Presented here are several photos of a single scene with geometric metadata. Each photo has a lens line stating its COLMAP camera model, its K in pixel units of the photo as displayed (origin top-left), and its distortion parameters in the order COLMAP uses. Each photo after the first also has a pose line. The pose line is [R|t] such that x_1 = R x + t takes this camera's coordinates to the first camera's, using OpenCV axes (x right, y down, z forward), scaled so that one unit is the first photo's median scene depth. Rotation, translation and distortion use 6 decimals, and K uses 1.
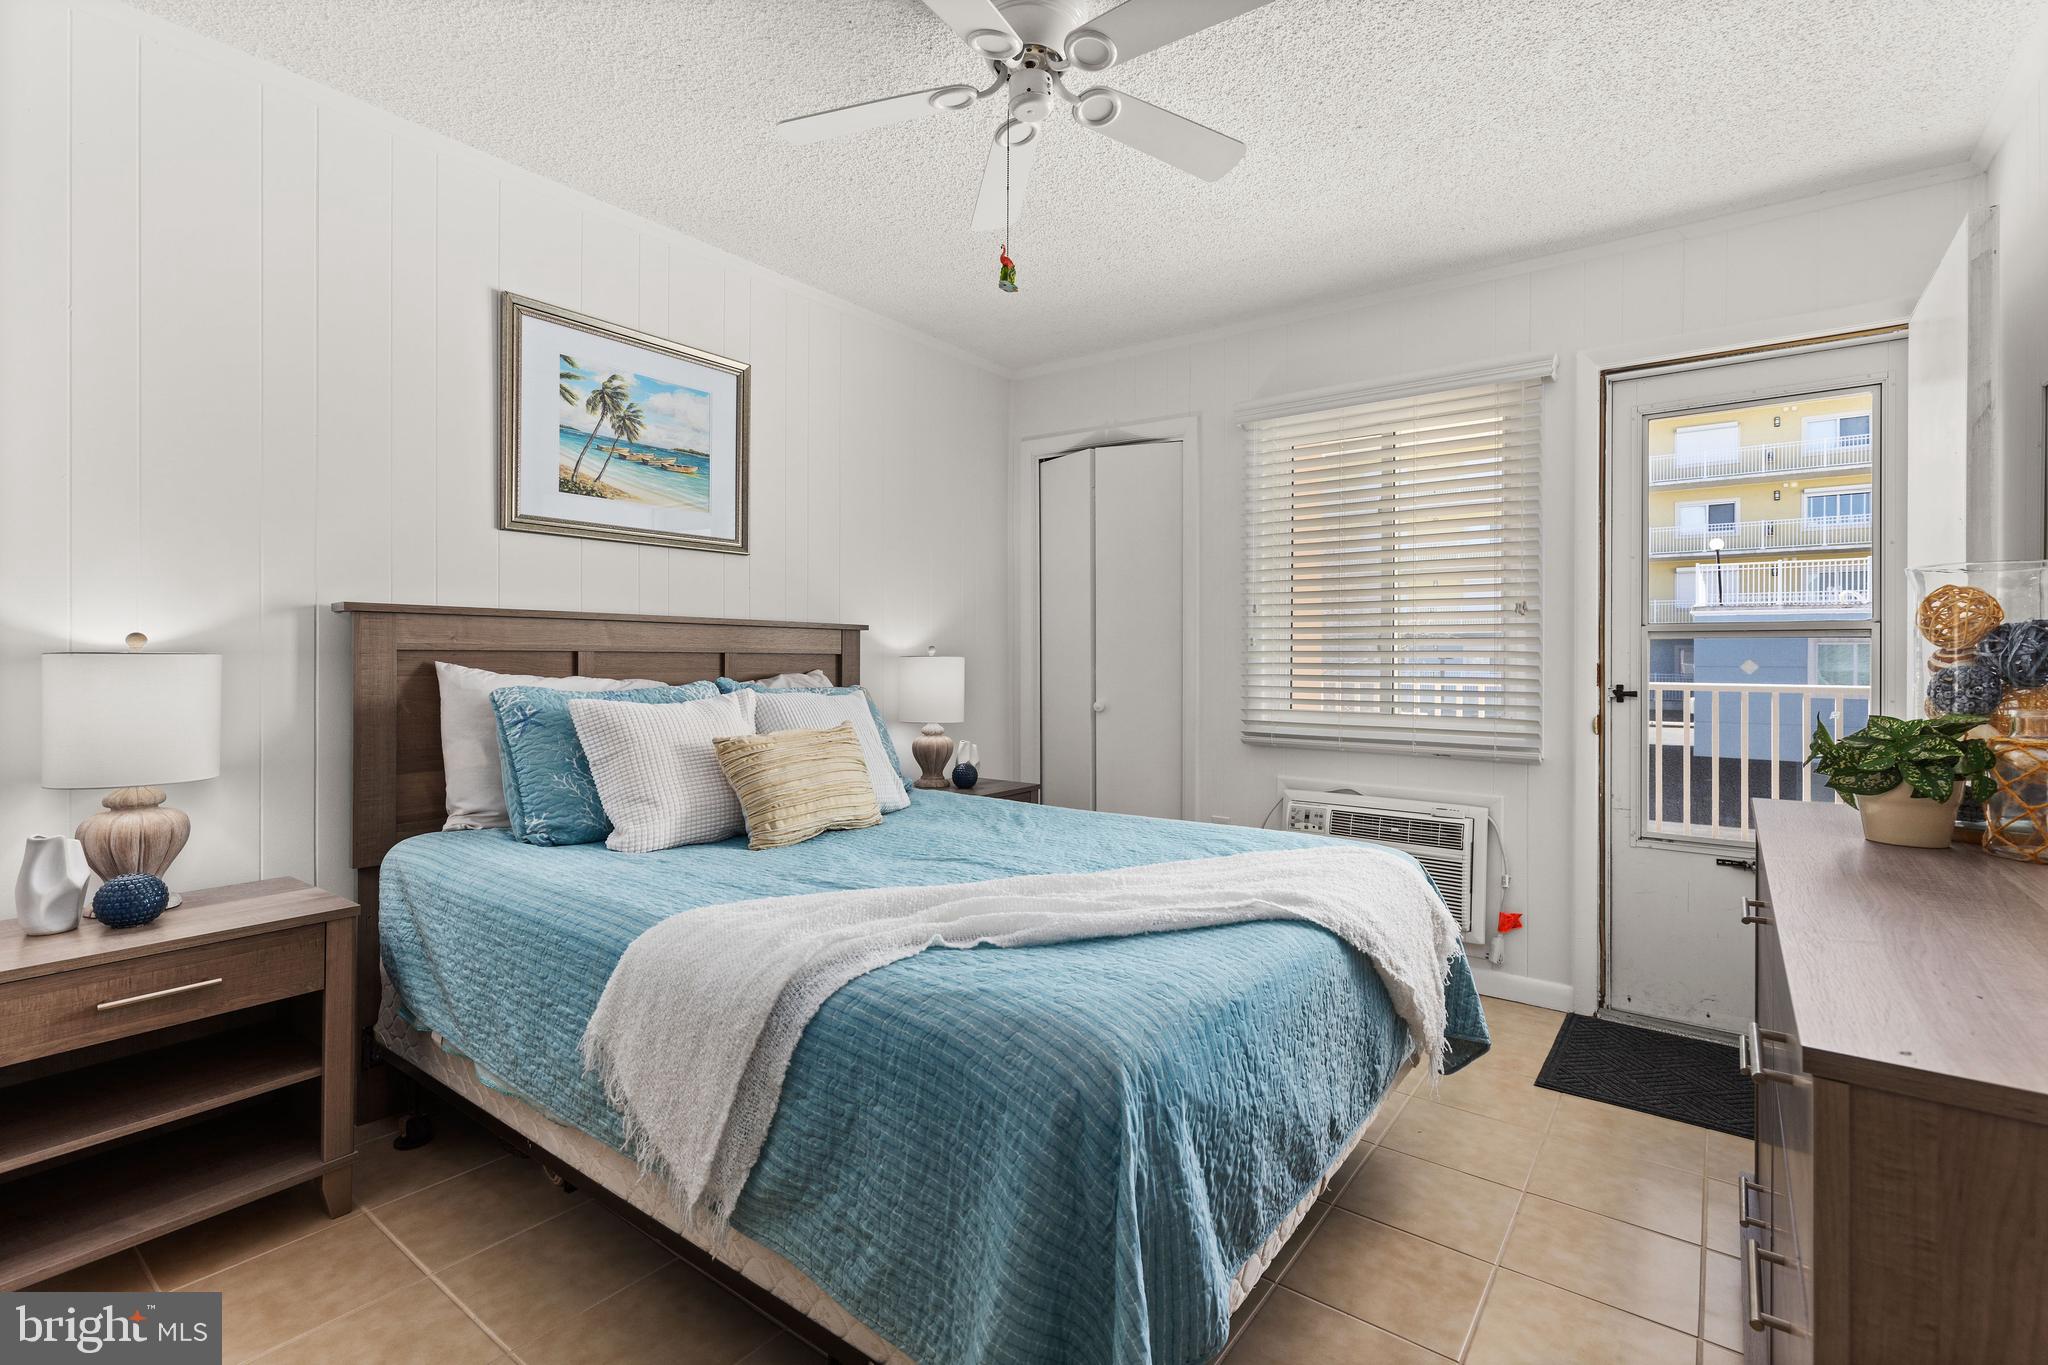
lens RADIAL K [[928.0, 0, 1016.4], [0, 928.0, 656.6], [0, 0, 1]] dist [0.007260, -0.002090]
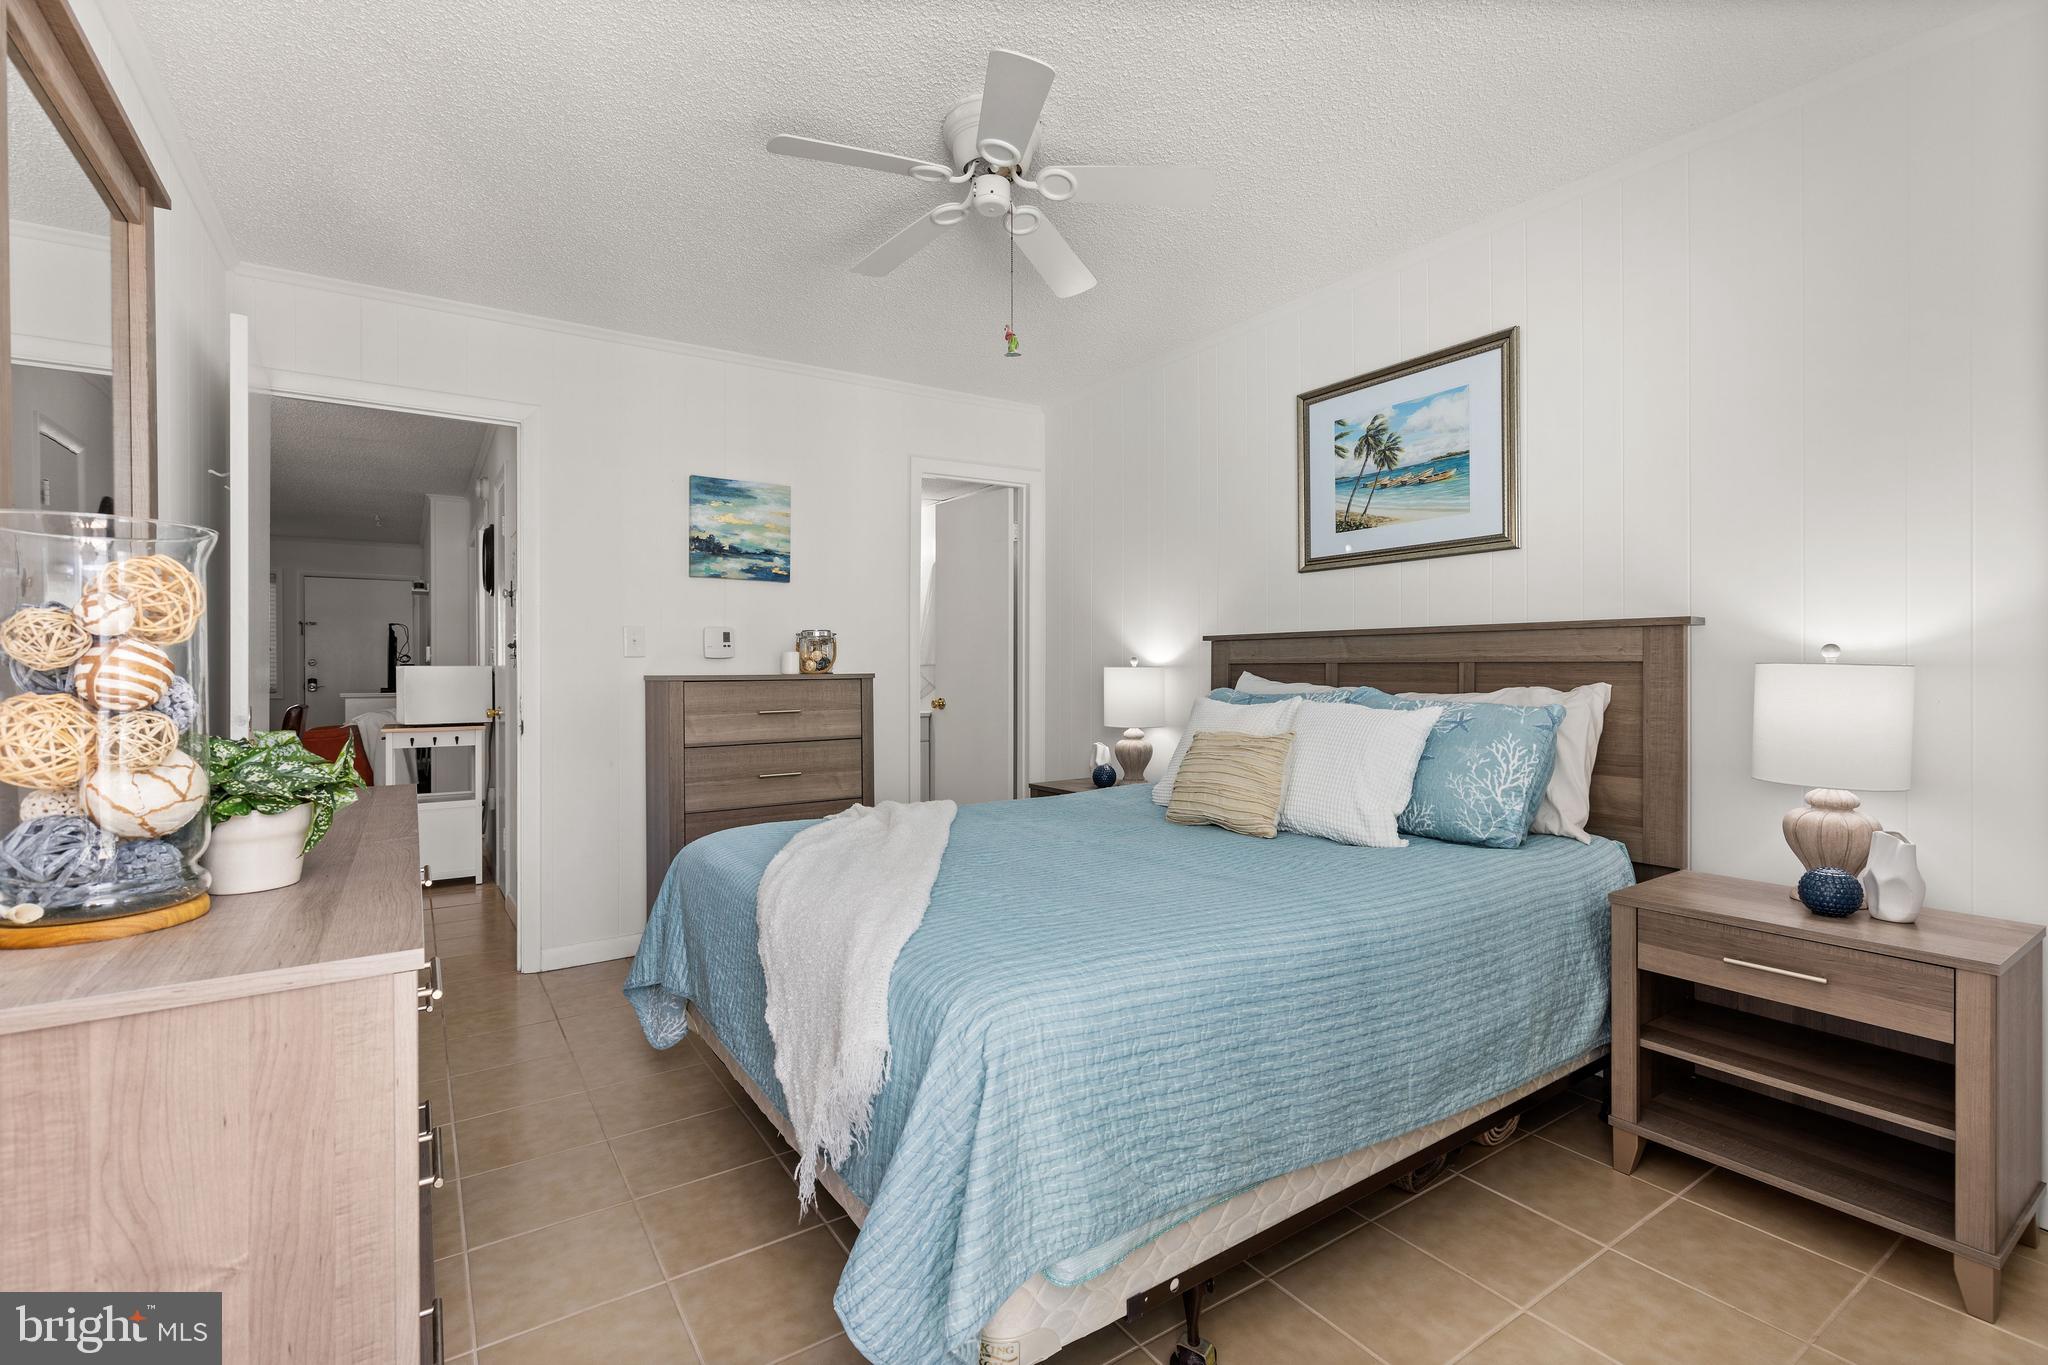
lens RADIAL K [[928.0, 0, 1019.1], [0, 928.0, 671.2], [0, 0, 1]] dist [0.007260, -0.002090]
pose [[-0.337340, 0.002884, -0.941379, 0.774234], [0.003730, 0.999992, 0.001727, 0.001375], [0.941376, -0.002929, -0.337348, 0.979453]]
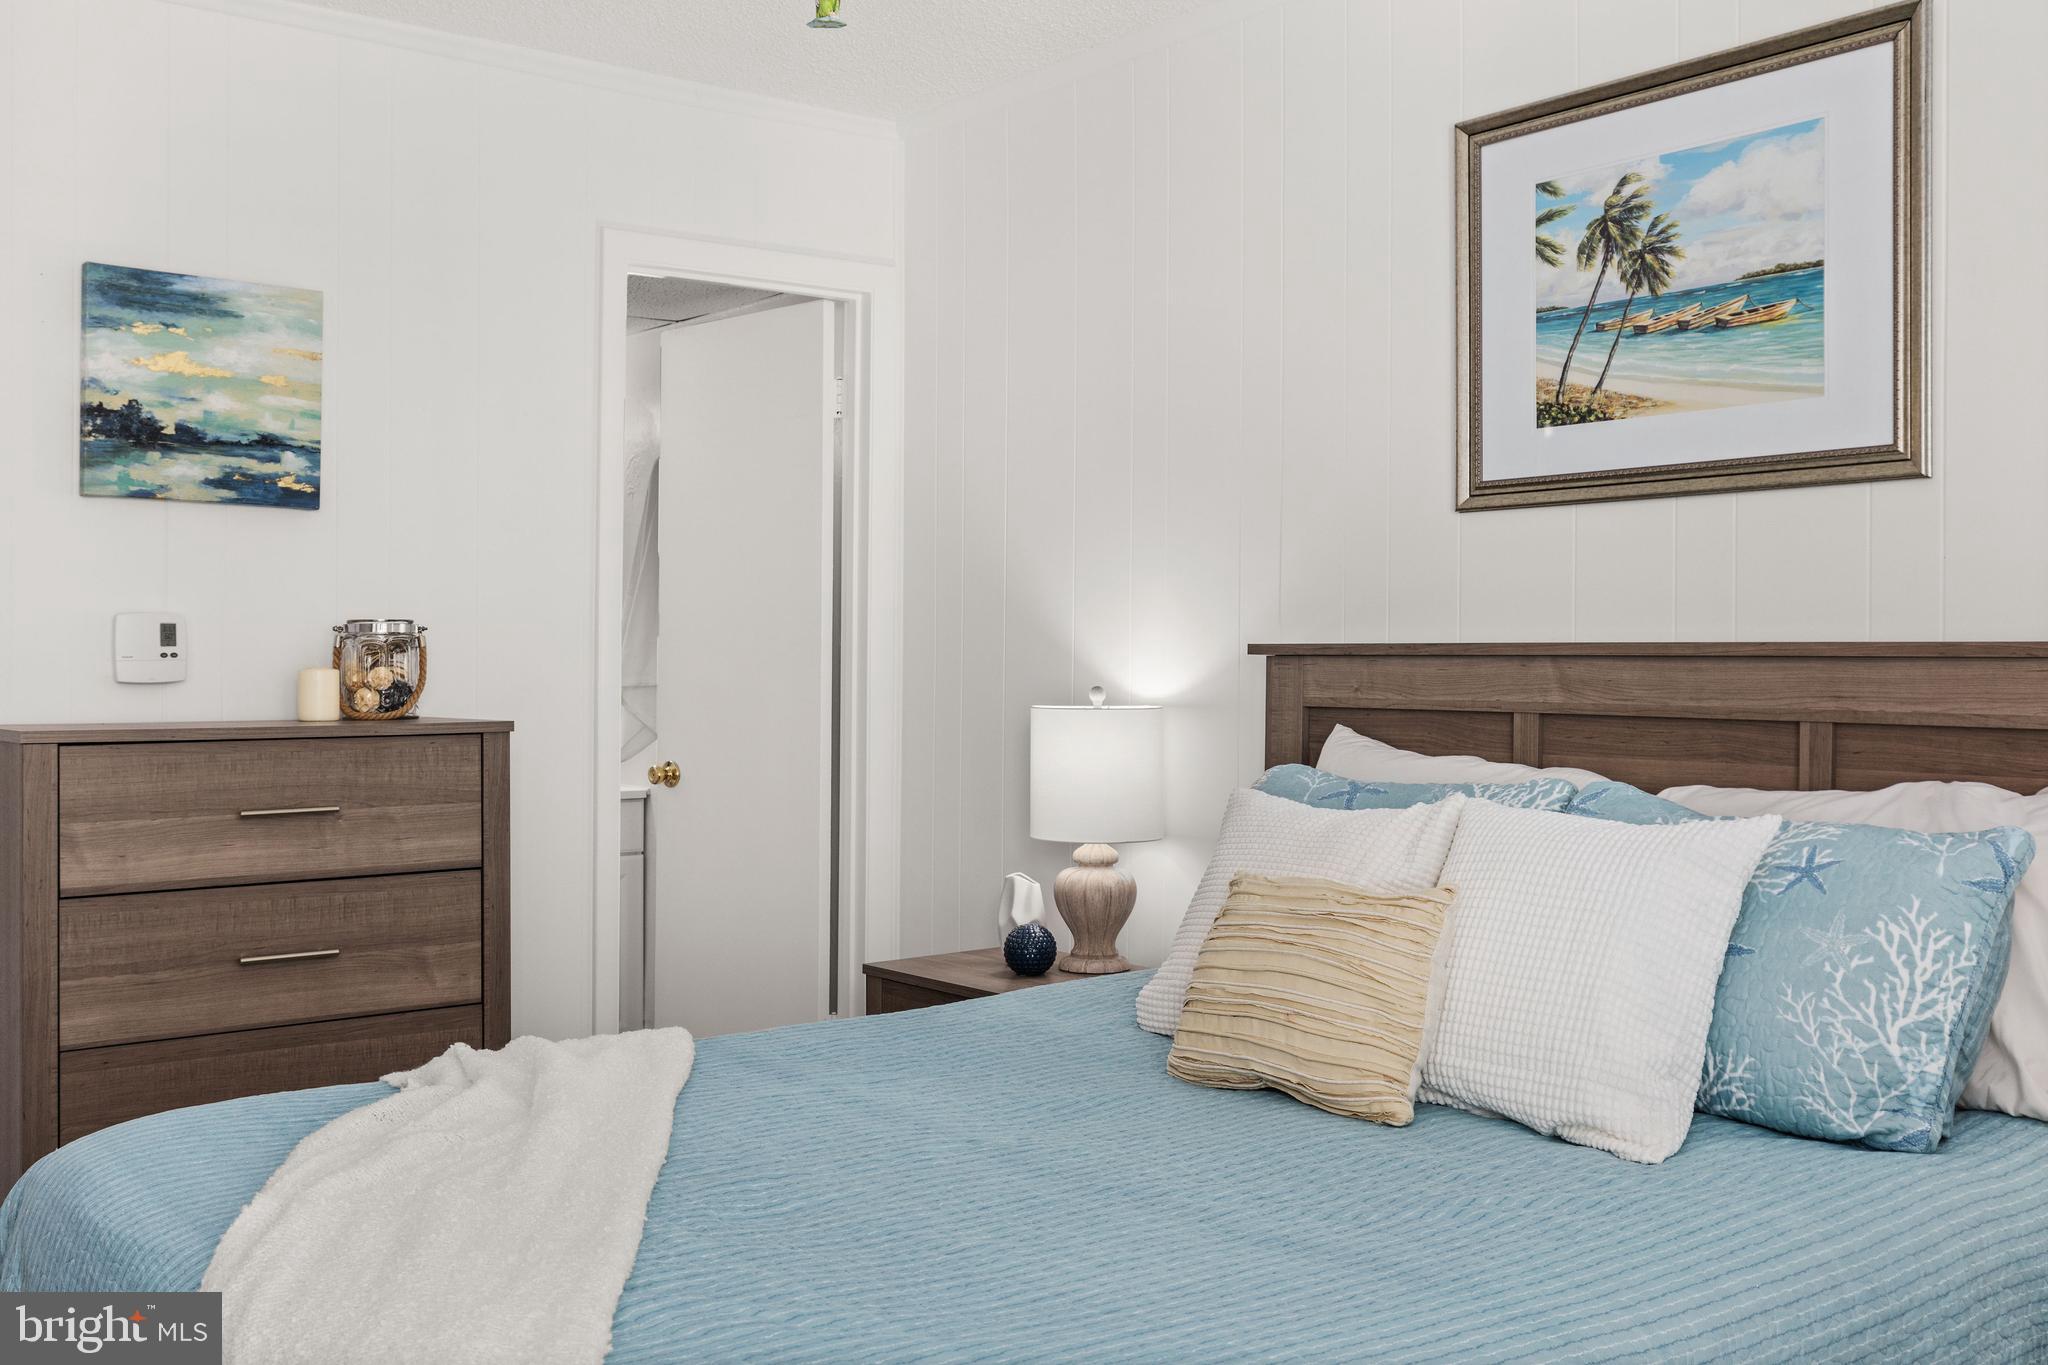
lens RADIAL K [[1968.8, 0, 1023.5], [0, 1968.8, 672.8], [0, 0, 1]] dist [0.001016, 0.000000]
pose [[-0.253630, 0.003324, -0.967296, 0.712406], [-0.003133, 0.999986, 0.004257, -0.032076], [0.967296, 0.004110, -0.253616, 0.963011]]
